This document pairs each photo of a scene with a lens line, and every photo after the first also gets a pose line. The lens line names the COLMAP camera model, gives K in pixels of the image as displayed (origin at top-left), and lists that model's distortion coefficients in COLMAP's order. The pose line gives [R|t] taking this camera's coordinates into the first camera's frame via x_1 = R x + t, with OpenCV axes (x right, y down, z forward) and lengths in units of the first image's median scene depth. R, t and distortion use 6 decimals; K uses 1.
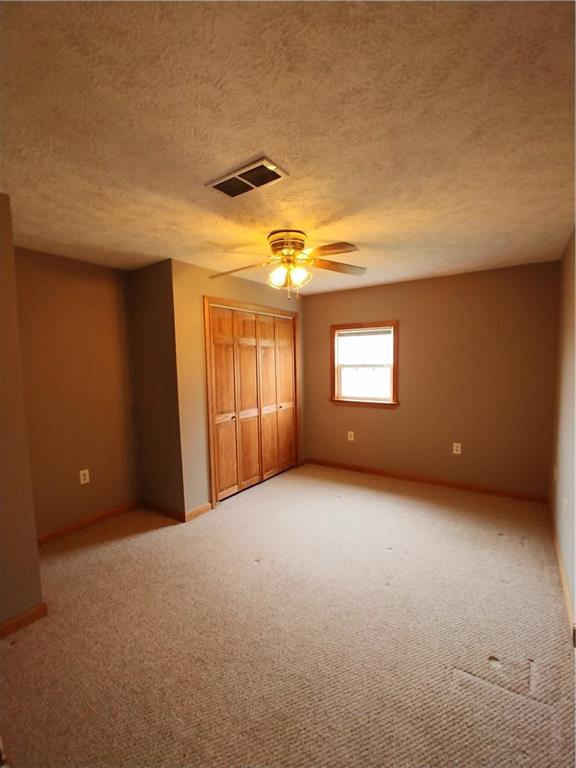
lens RADIAL K [[333.0, 0, 282.1], [0, 333.0, 382.4], [0, 0, 1]] dist [-0.024679, 0.000033]
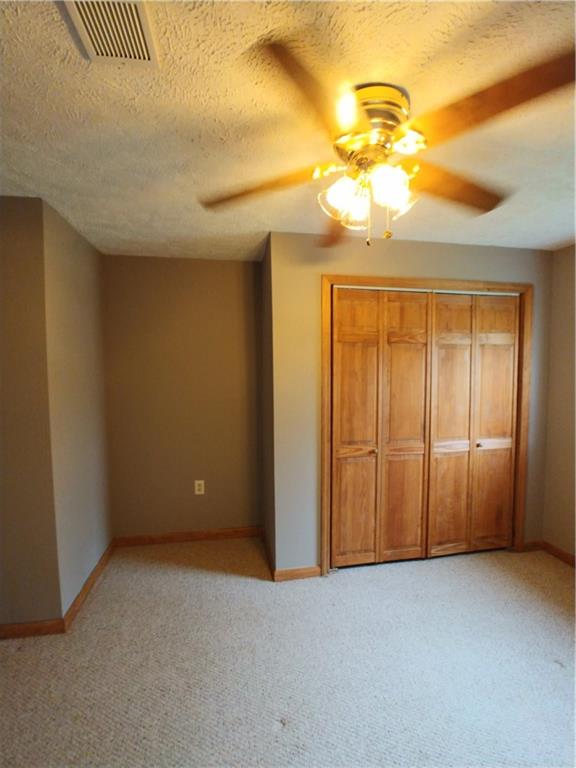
lens RADIAL K [[333.0, 0, 290.2], [0, 333.0, 385.0], [0, 0, 1]] dist [-0.024679, 0.000033]
pose [[0.712076, 0.051174, -0.700235, 0.198877], [-0.051794, 0.998451, 0.020297, -0.034111], [0.700190, 0.021815, 0.713623, 0.406106]]
